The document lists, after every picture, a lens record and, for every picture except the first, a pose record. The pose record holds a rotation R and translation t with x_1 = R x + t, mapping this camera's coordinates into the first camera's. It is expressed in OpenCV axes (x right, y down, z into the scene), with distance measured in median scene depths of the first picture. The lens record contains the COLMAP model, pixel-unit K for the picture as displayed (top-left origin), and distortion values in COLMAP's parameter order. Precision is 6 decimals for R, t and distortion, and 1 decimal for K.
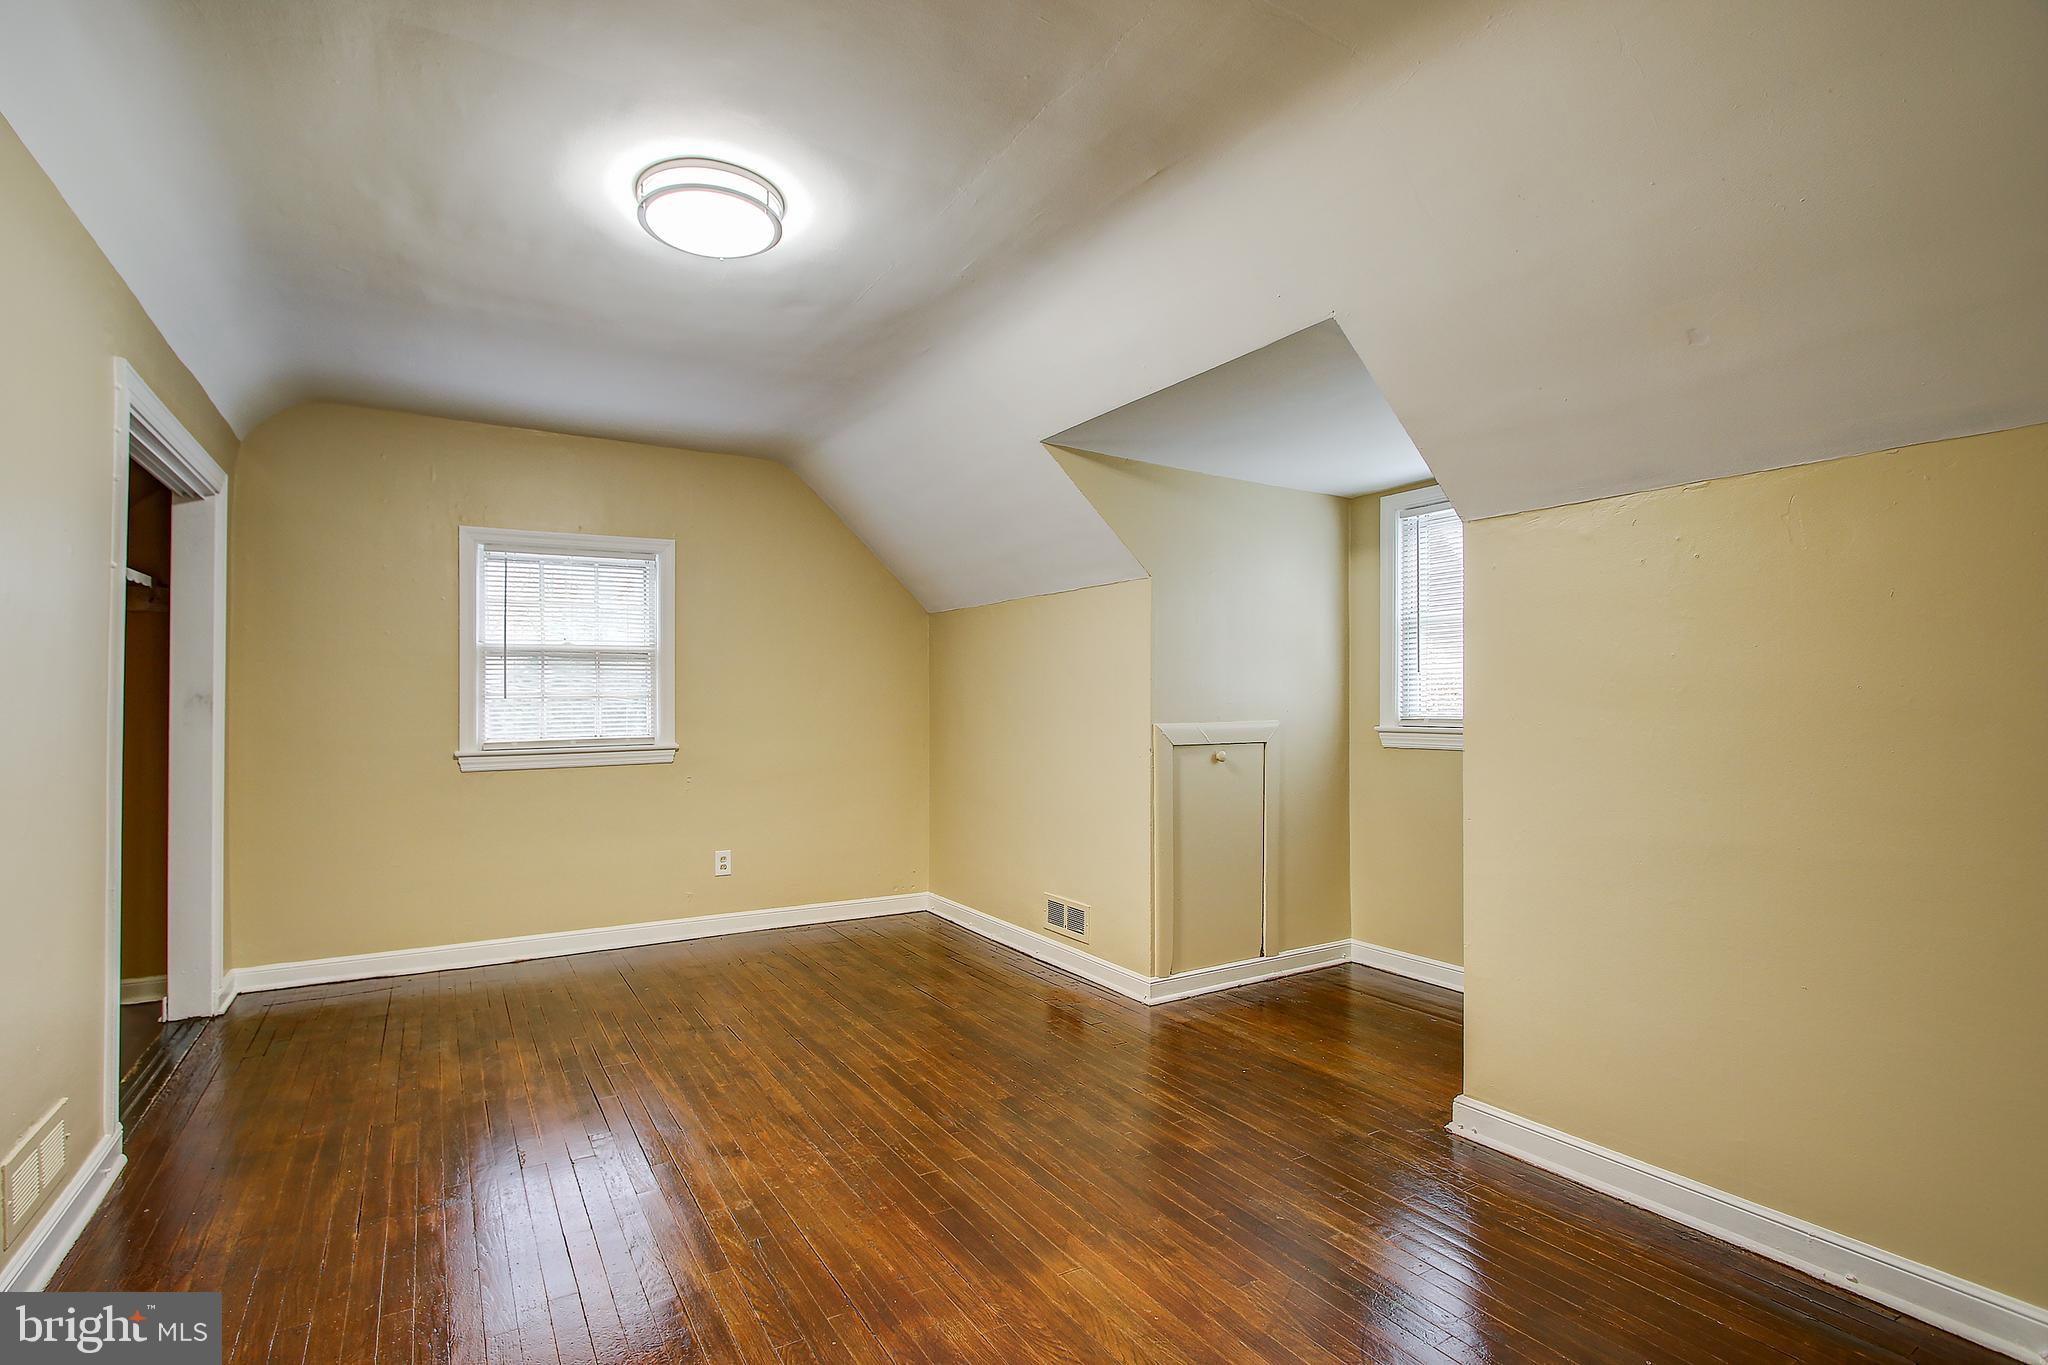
lens RADIAL K [[948.0, 0, 977.0], [0, 948.0, 697.3], [0, 0, 1]] dist [-0.016799, 0.000808]
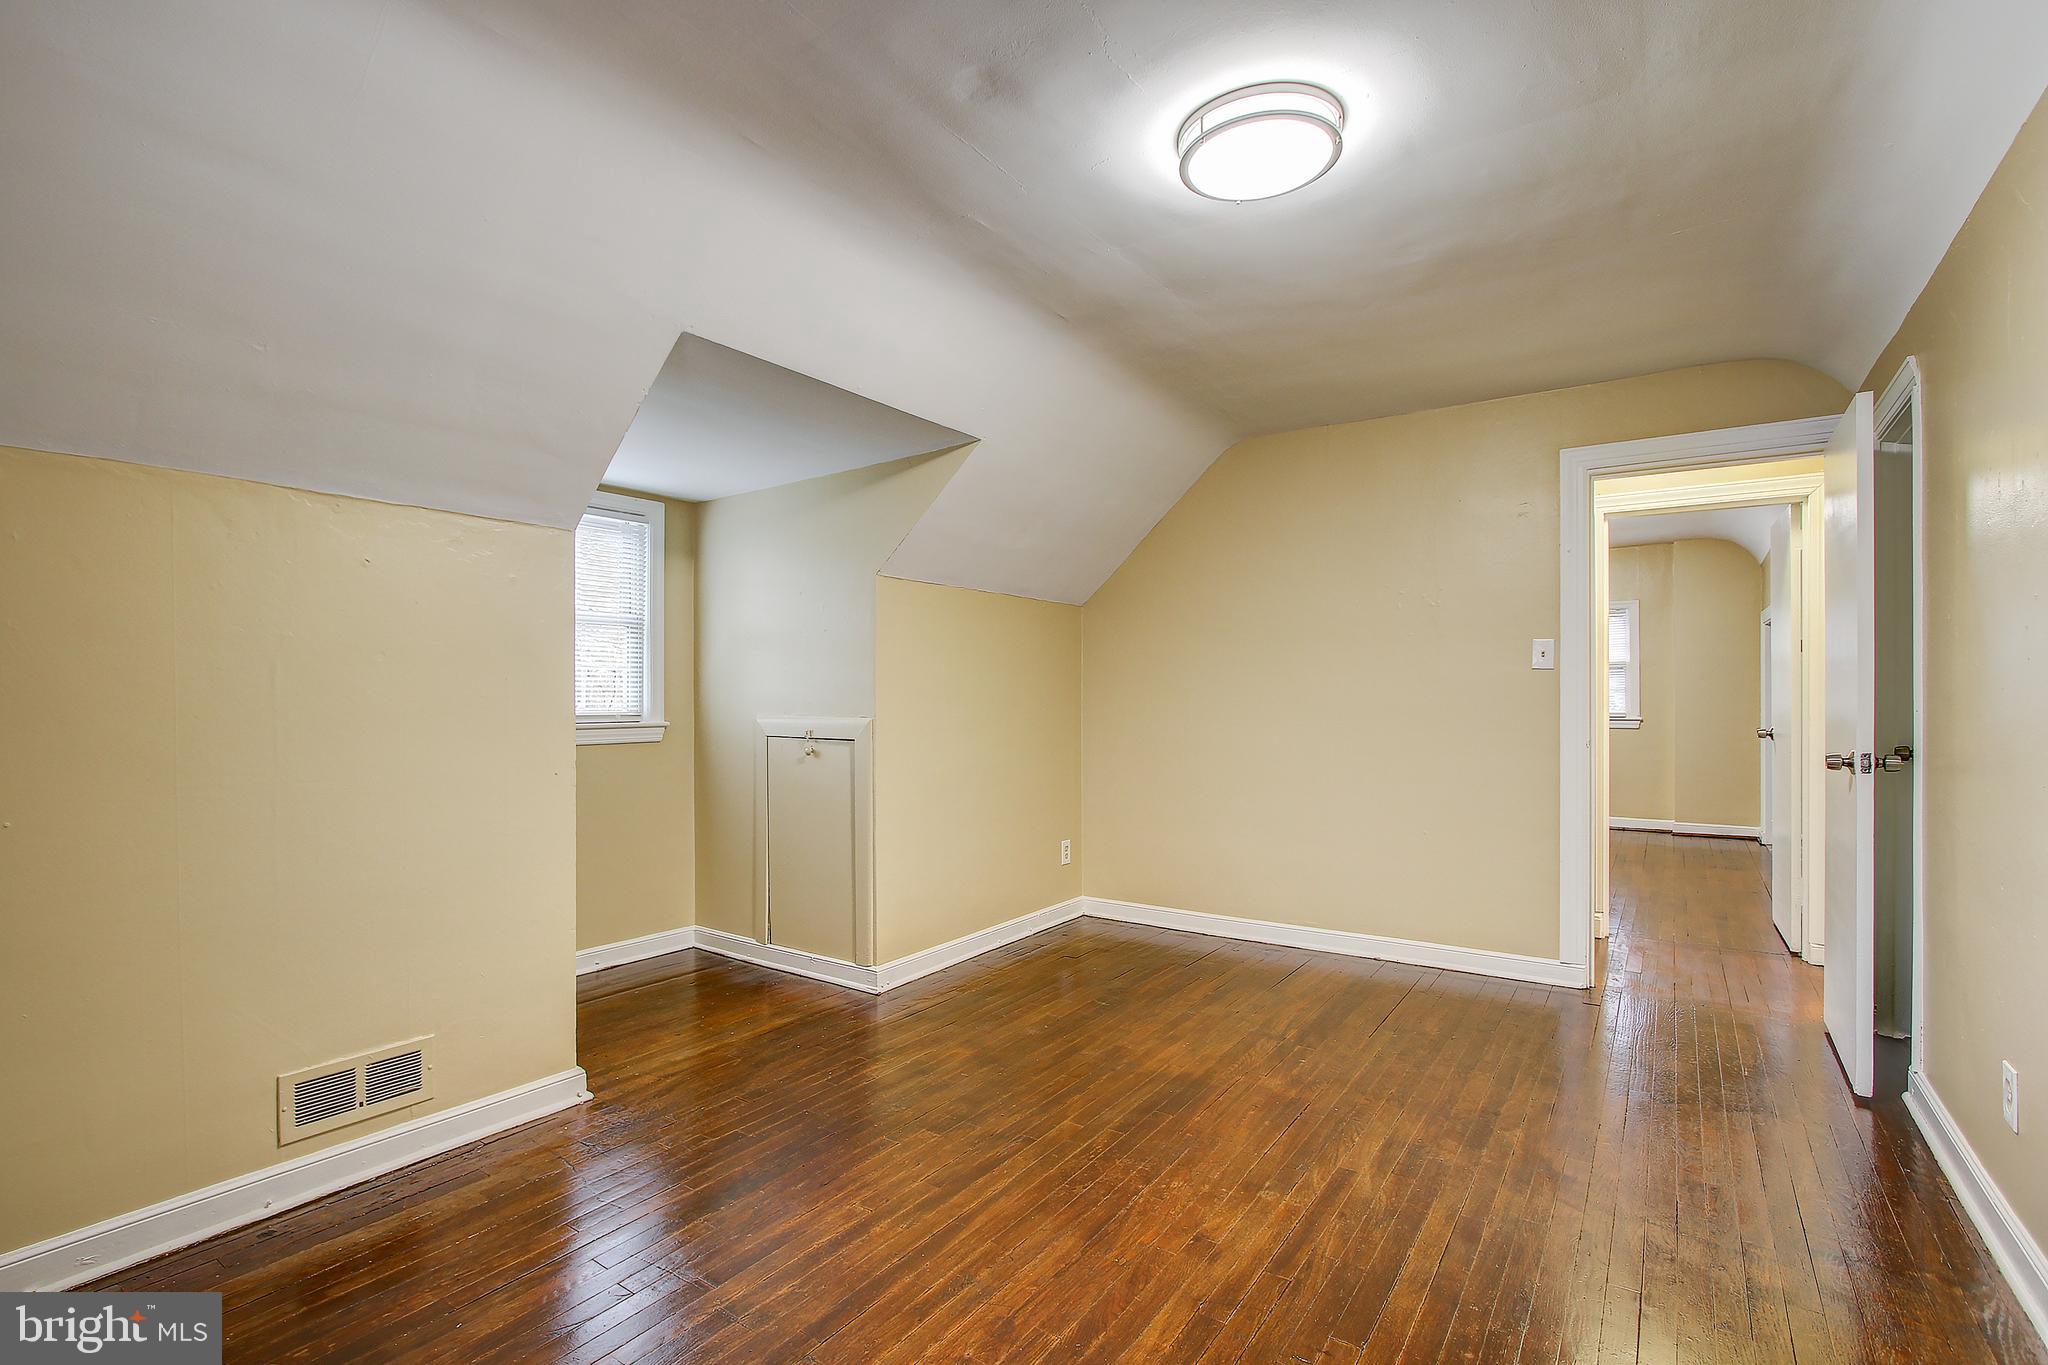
lens RADIAL K [[952.7, 0, 987.3], [0, 952.7, 696.7], [0, 0, 1]] dist [-0.016228, 0.000459]
pose [[-0.409545, 0.007220, 0.912261, -0.819988], [-0.000838, 0.999965, -0.008291, 0.016272], [-0.912290, -0.004160, -0.409524, 1.323944]]
